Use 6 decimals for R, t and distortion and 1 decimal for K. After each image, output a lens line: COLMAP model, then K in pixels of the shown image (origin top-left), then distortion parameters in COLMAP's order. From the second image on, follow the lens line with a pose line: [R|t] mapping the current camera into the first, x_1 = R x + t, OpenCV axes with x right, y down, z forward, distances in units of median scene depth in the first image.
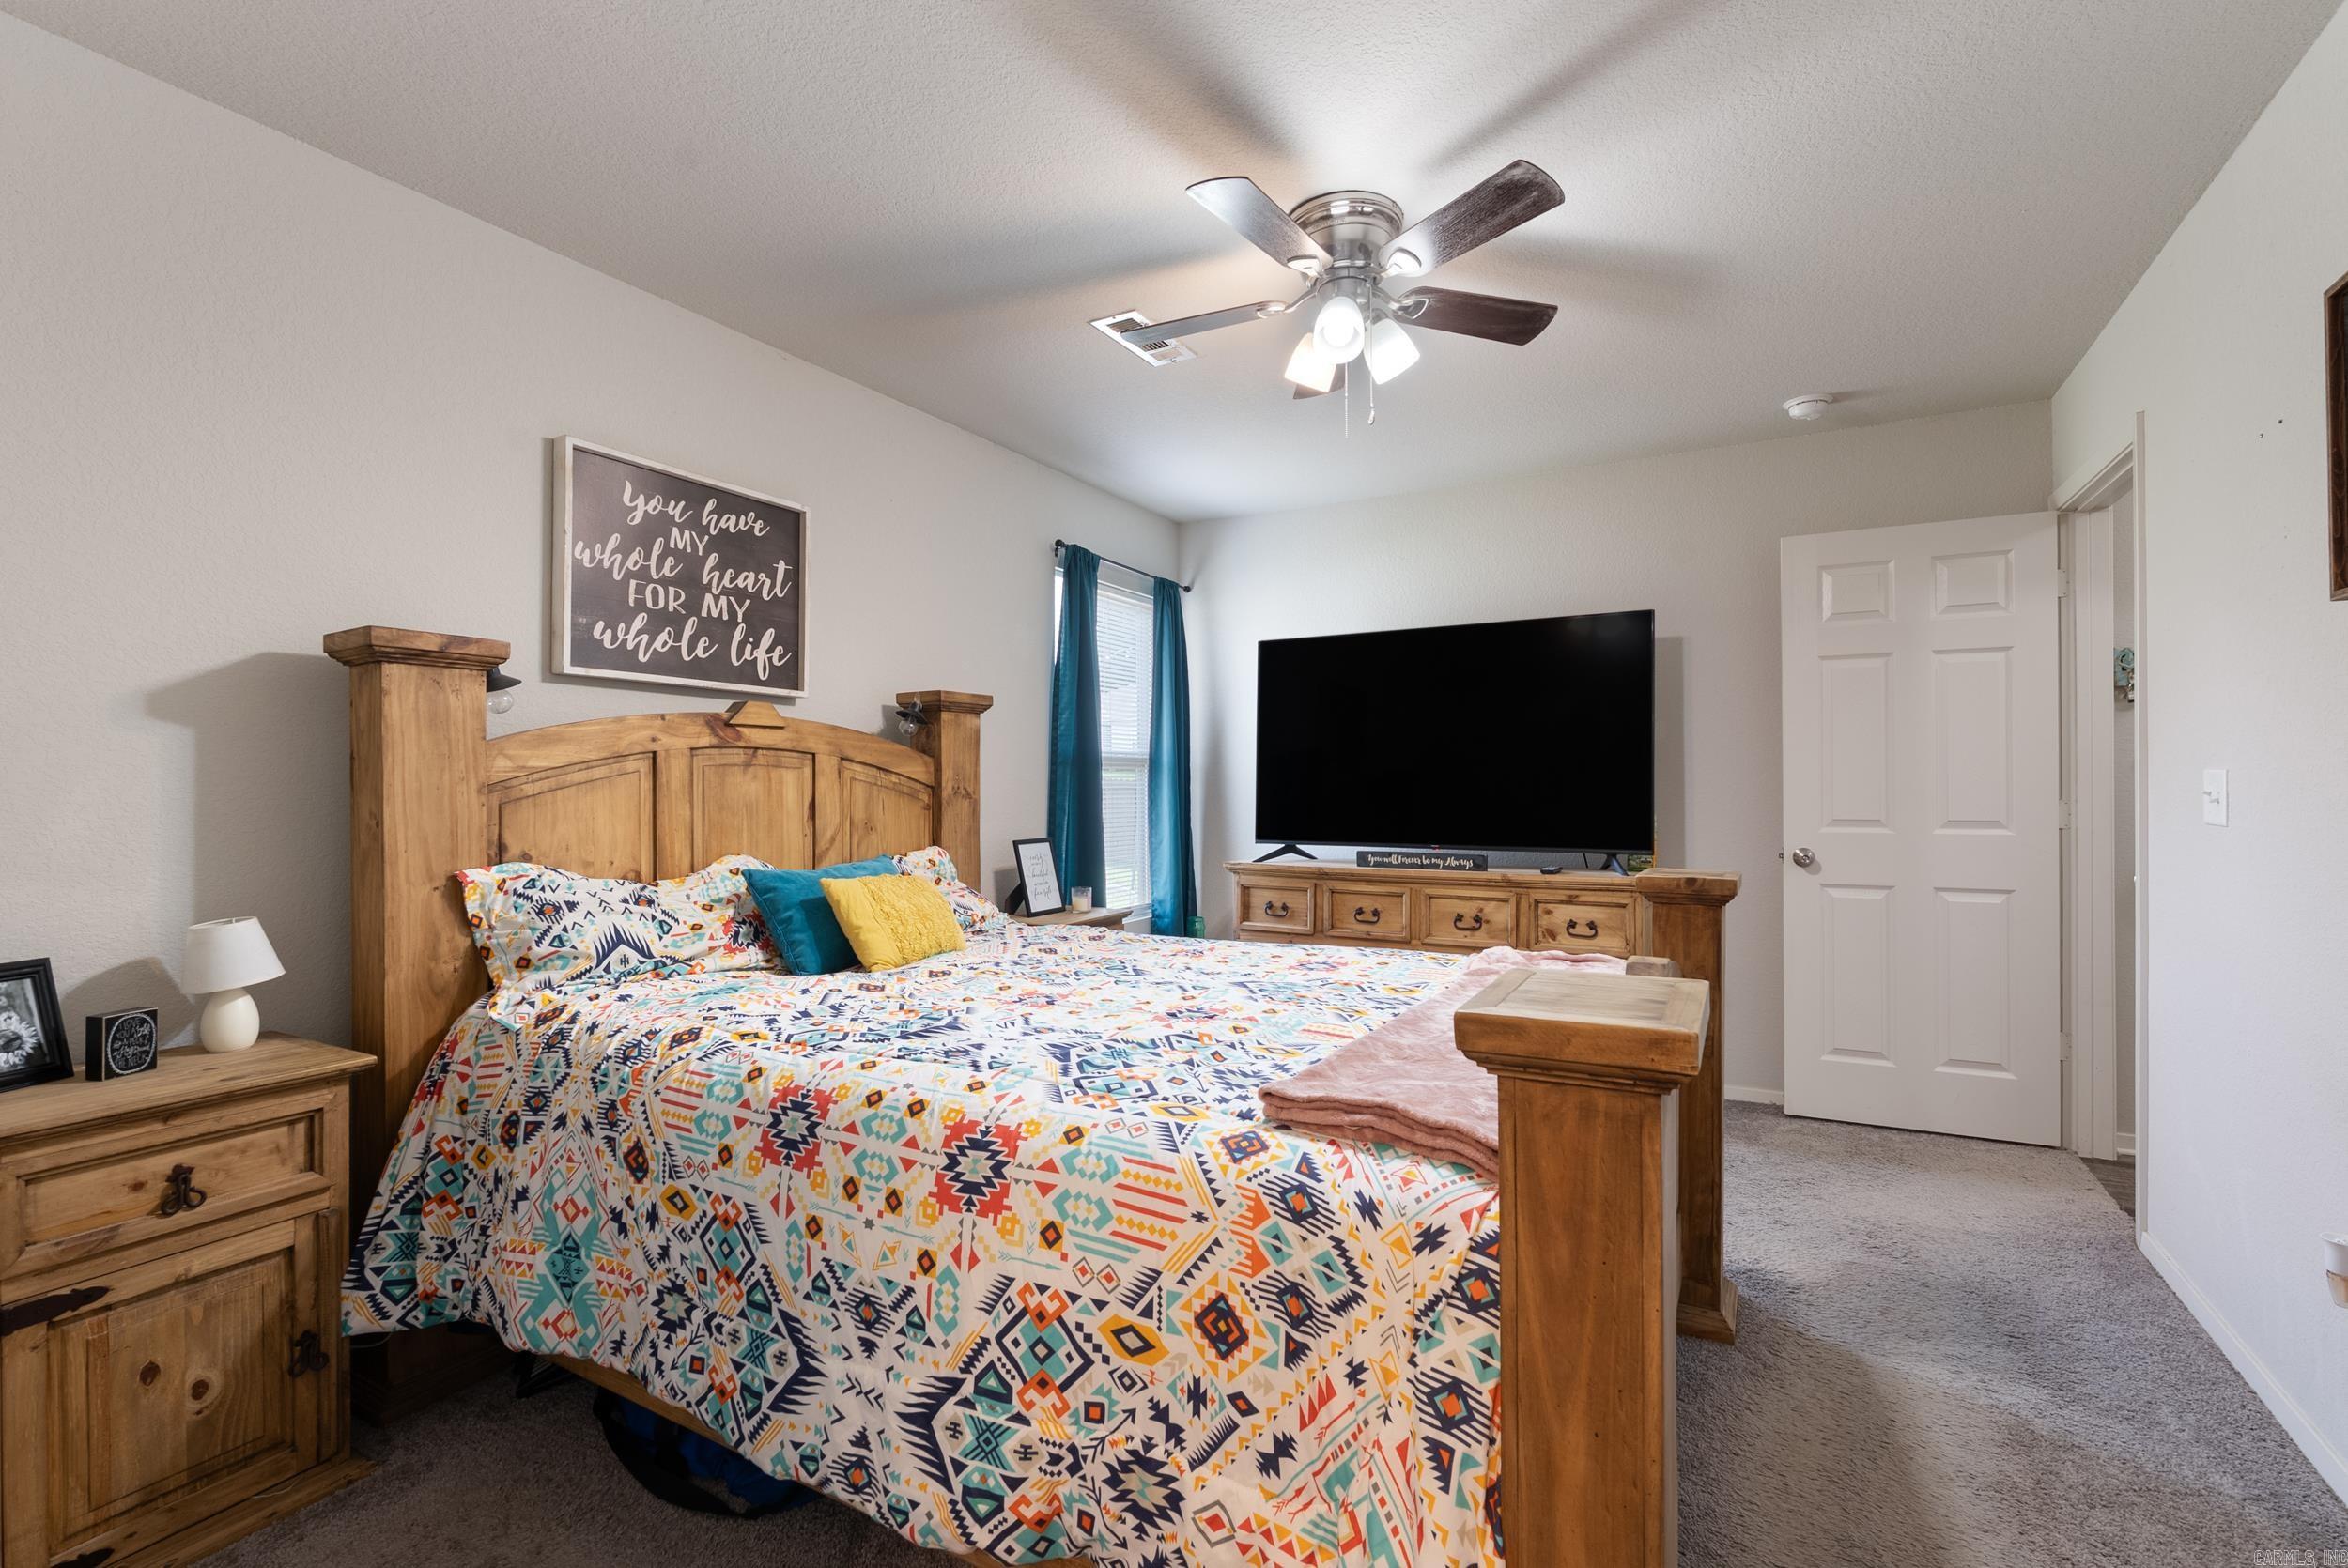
lens RADIAL K [[1049.2, 0, 1181.3], [0, 1049.2, 791.5], [0, 0, 1]] dist [-0.003847, -0.000001]
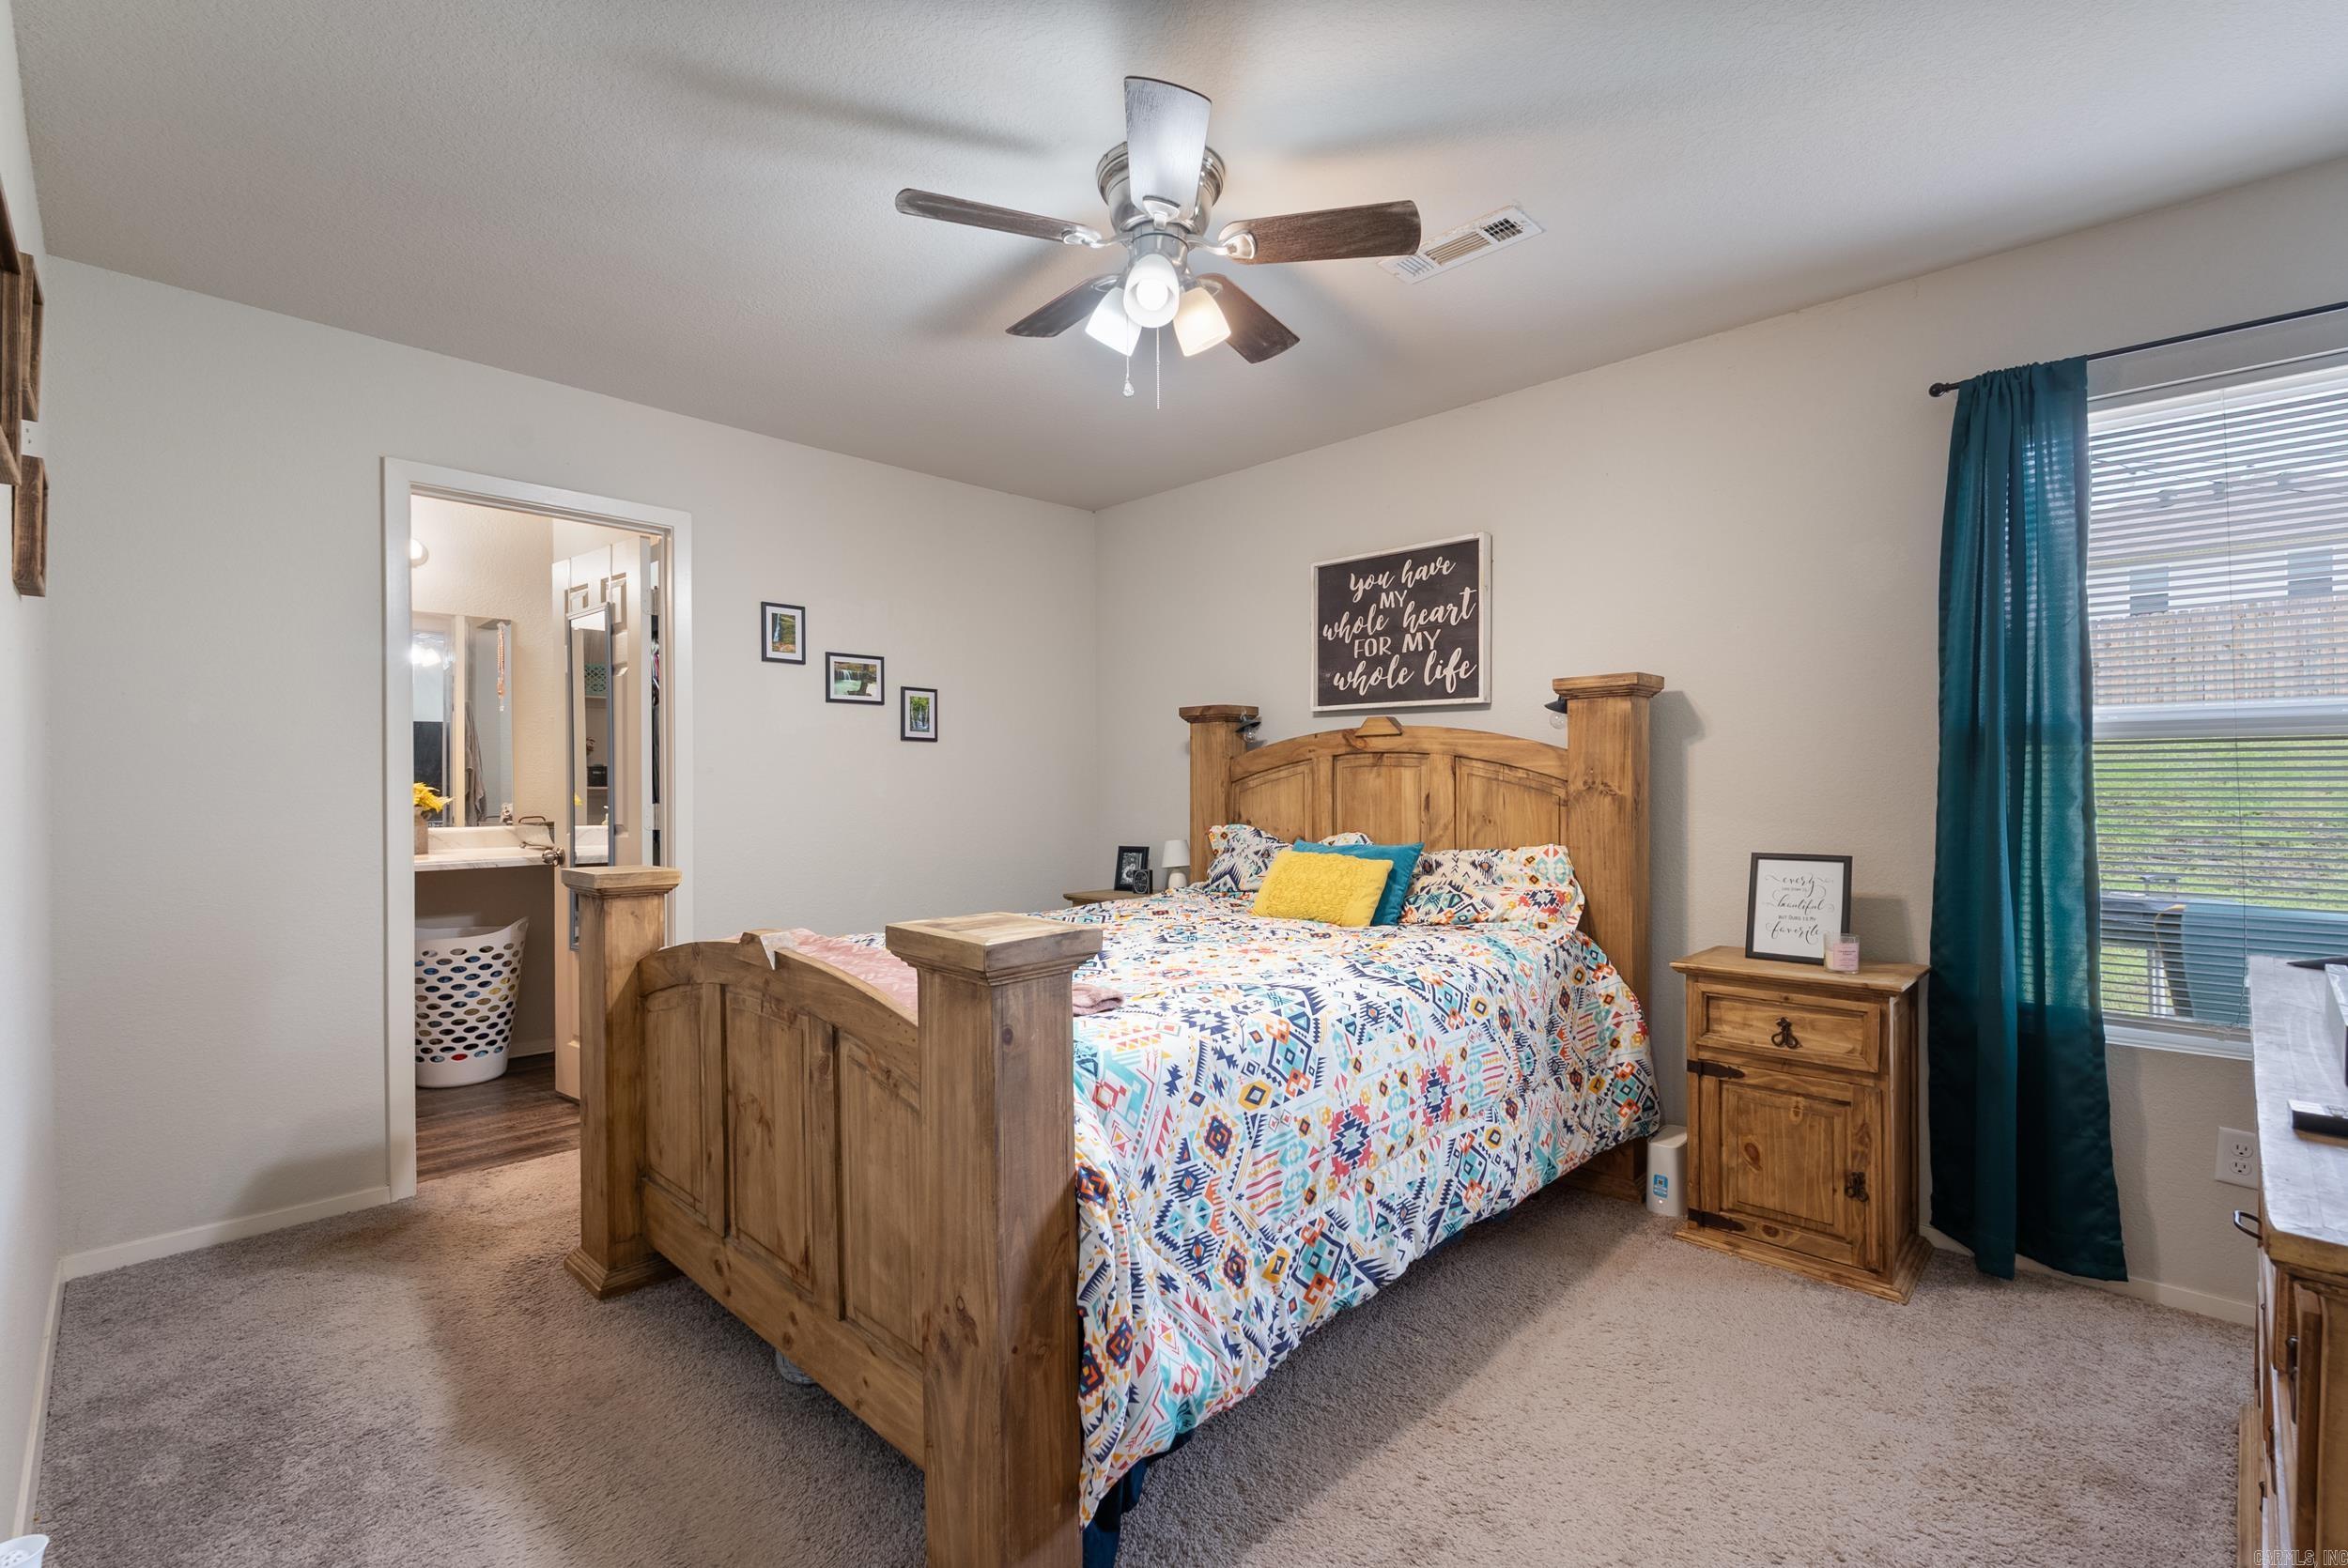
lens RADIAL K [[1049.2, 0, 1181.3], [0, 1049.2, 791.5], [0, 0, 1]] dist [-0.003847, -0.000001]
pose [[-0.269349, 0.017232, -0.962889, 0.899879], [0.004803, 0.999851, 0.016550, -0.015261], [0.963031, -0.000167, -0.269391, 1.092325]]
